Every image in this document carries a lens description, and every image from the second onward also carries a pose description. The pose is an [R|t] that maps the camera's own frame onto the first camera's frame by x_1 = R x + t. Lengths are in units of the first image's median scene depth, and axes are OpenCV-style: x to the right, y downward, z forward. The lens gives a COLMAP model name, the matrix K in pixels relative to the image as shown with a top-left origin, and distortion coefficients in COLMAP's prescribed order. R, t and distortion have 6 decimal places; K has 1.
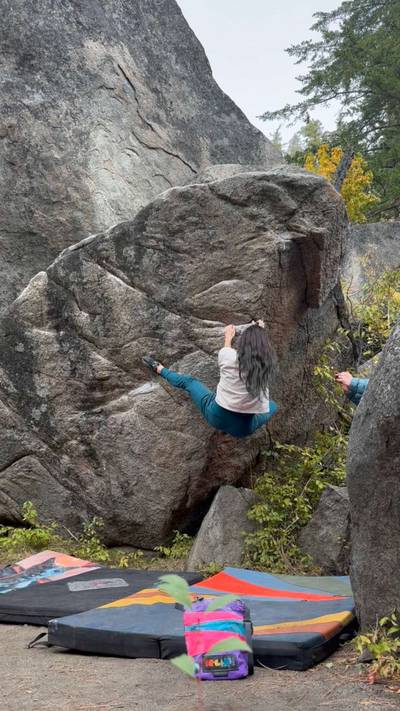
lens RADIAL K [[578.0, 0, 200.6], [0, 578.0, 357.5], [0, 0, 1]] dist [0.103116, -0.147604]
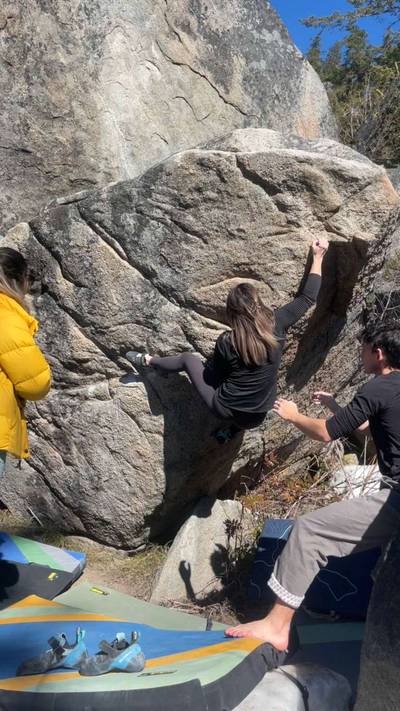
lens RADIAL K [[578.0, 0, 204.8], [0, 578.0, 359.6], [0, 0, 1]] dist [0.103116, -0.147604]
pose [[0.990926, 0.132360, 0.023363, -0.008754], [-0.134369, 0.979677, 0.148922, -0.117400], [-0.003176, -0.150710, 0.988573, 0.150161]]
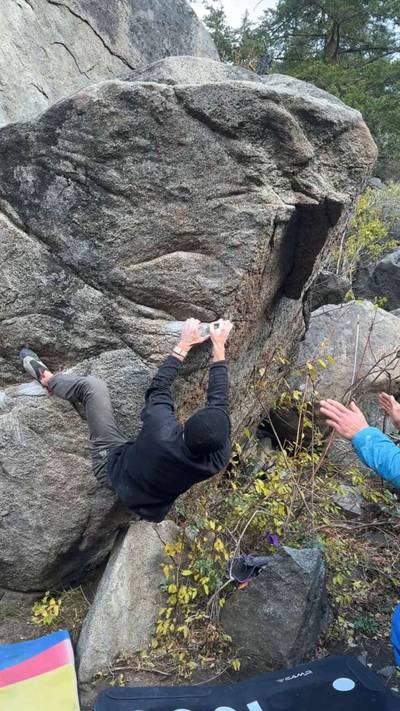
lens RADIAL K [[578.0, 0, 200.2], [0, 578.0, 358.2], [0, 0, 1]] dist [0.103116, -0.147604]
pose [[0.969295, 0.084095, 0.231073, -0.066005], [-0.121489, 0.980780, 0.152682, -0.102558], [-0.213792, -0.176067, 0.960882, 0.314690]]
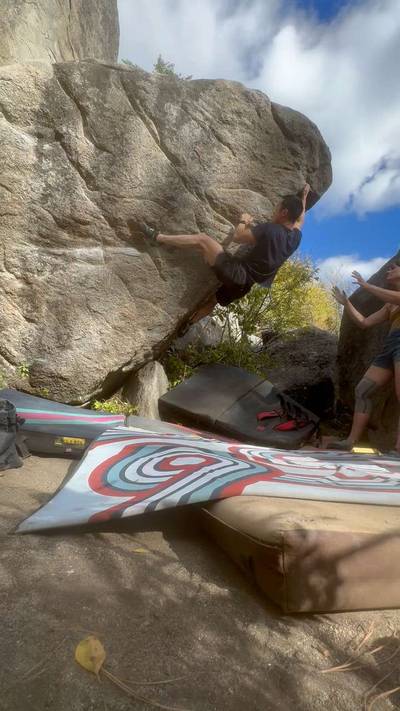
lens RADIAL K [[324.0, 0, 200.8], [0, 324.0, 362.2], [0, 0, 1]] dist [-0.007016, 0.001687]
pose [[0.701715, 0.232360, 0.673501, -0.334315], [-0.300102, 0.953766, -0.016379, 0.205077], [-0.646169, -0.190626, 0.739004, 0.454108]]
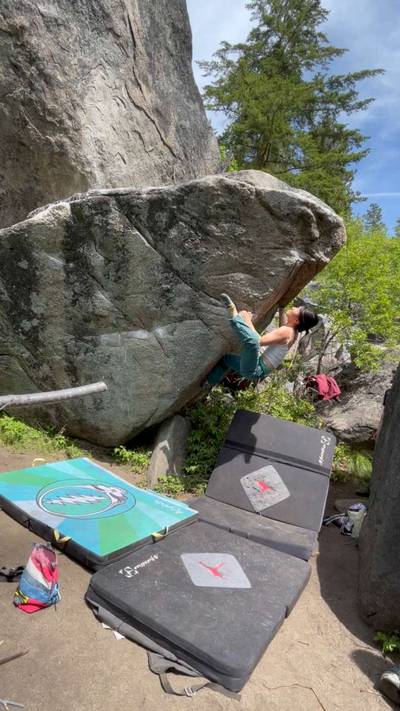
lens RADIAL K [[360.8, 0, 198.6], [0, 360.8, 360.1], [0, 0, 1]] dist [-0.008825, 0.004782]
pose [[0.908084, 0.194163, 0.371058, -0.244571], [-0.277153, 0.942867, 0.184898, -0.067553], [-0.313958, -0.270743, 0.910016, 0.259966]]
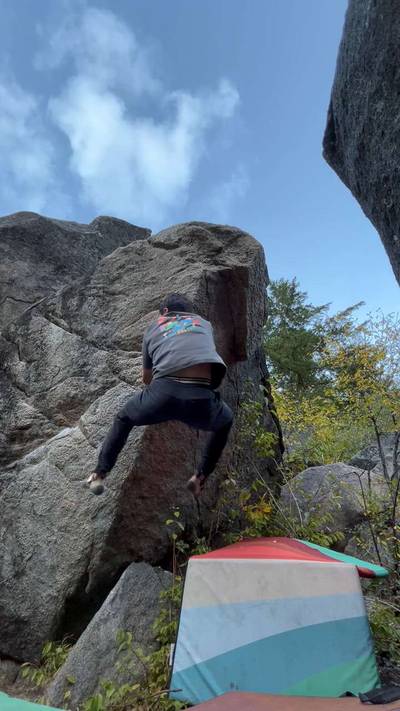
lens RADIAL K [[332.5, 0, 198.7], [0, 332.5, 356.2], [0, 0, 1]] dist [-0.005248, -0.000953]
pose [[0.997363, 0.061922, 0.037850, 0.089696], [-0.036951, 0.882151, -0.469515, 0.179968], [-0.062462, 0.466879, 0.882113, 0.451697]]
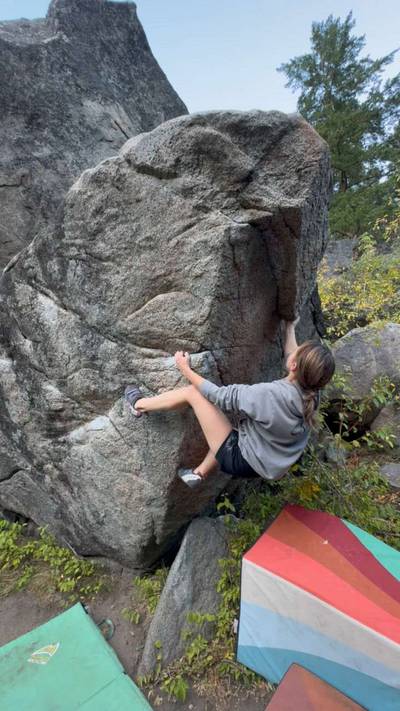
lens RADIAL K [[310.8, 0, 199.6], [0, 310.8, 358.8], [0, 0, 1]] dist [-0.007016, 0.000823]
pose [[0.995232, -0.058955, -0.077706, 0.099593], [0.065629, 0.994102, 0.086331, -0.073216], [0.072158, -0.091019, 0.993231, 0.538177]]
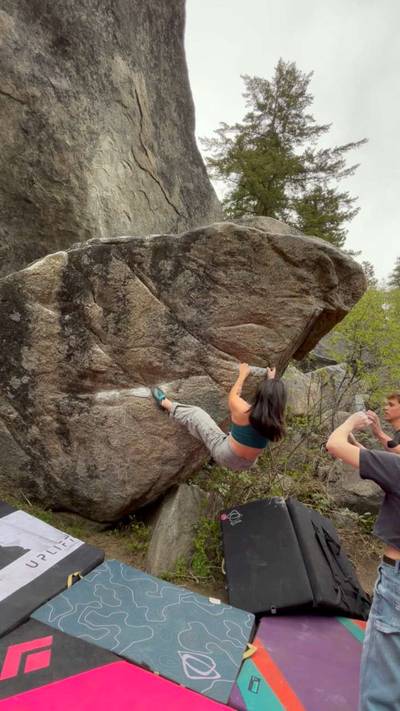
lens RADIAL K [[360.8, 0, 200.3], [0, 360.8, 357.1], [0, 0, 1]] dist [-0.008825, 0.004782]
pose [[0.911662, 0.239909, 0.333639, -0.226283], [-0.267910, 0.962619, 0.039871, -0.063699], [-0.311602, -0.125734, 0.941857, 0.337328]]
